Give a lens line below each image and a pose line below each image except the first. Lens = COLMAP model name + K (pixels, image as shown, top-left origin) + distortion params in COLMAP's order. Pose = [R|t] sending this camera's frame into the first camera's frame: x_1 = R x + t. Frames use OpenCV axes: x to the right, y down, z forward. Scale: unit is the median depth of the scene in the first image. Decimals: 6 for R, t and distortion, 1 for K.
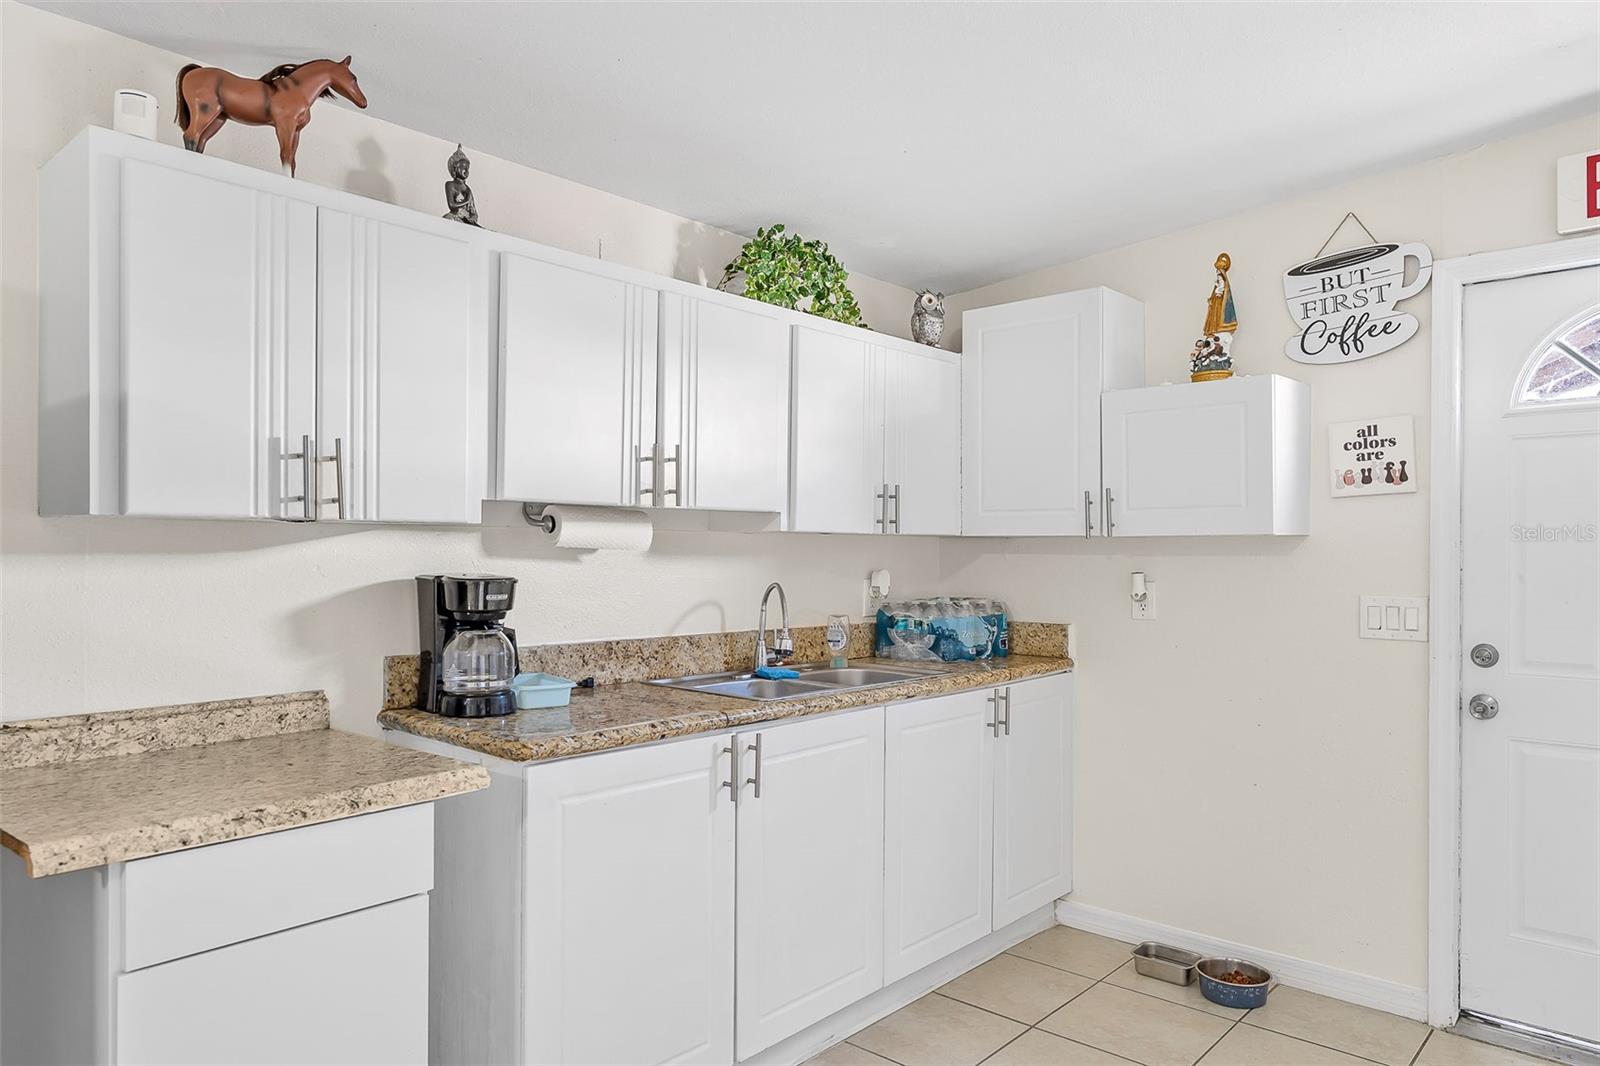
lens RADIAL K [[1012.9, 0, 806.7], [0, 1012.9, 564.0], [0, 0, 1]] dist [-0.006750, -0.002148]
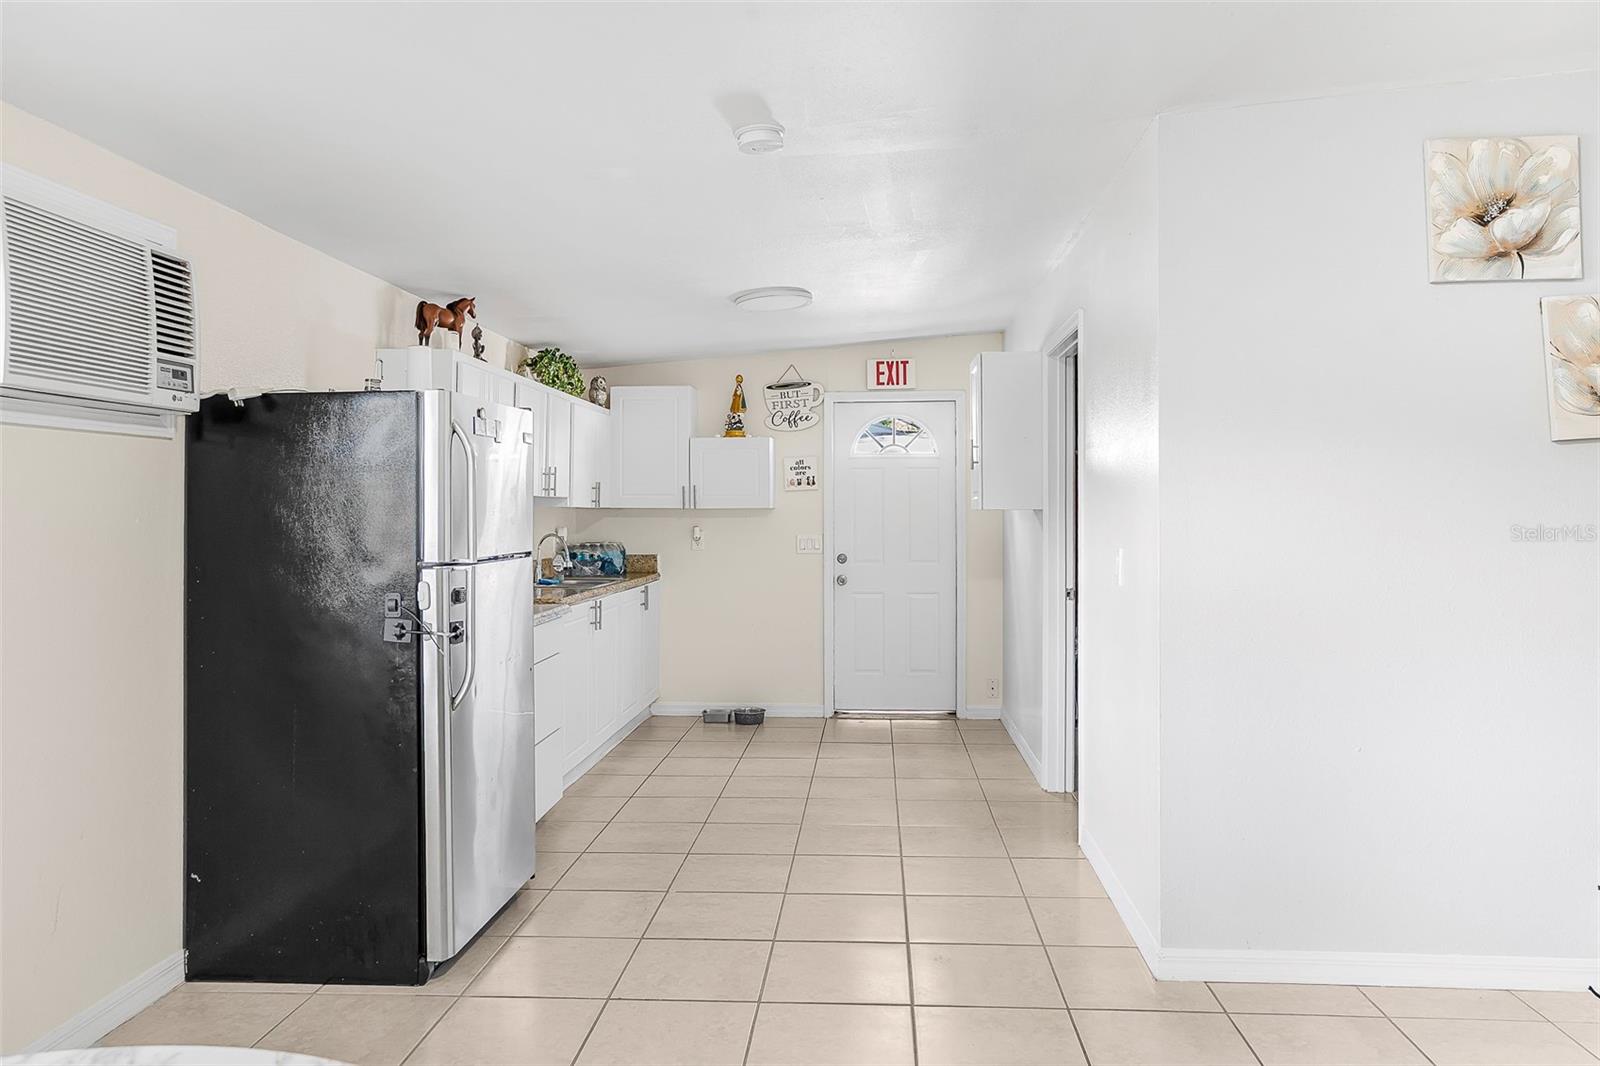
lens RADIAL K [[1012.9, 0, 801.0], [0, 1012.9, 525.3], [0, 0, 1]] dist [-0.006750, -0.002148]
pose [[0.793443, -0.012308, 0.608521, -0.794336], [0.012992, 0.999910, 0.003285, 0.002813], [-0.608506, 0.005300, 0.793531, -0.773907]]
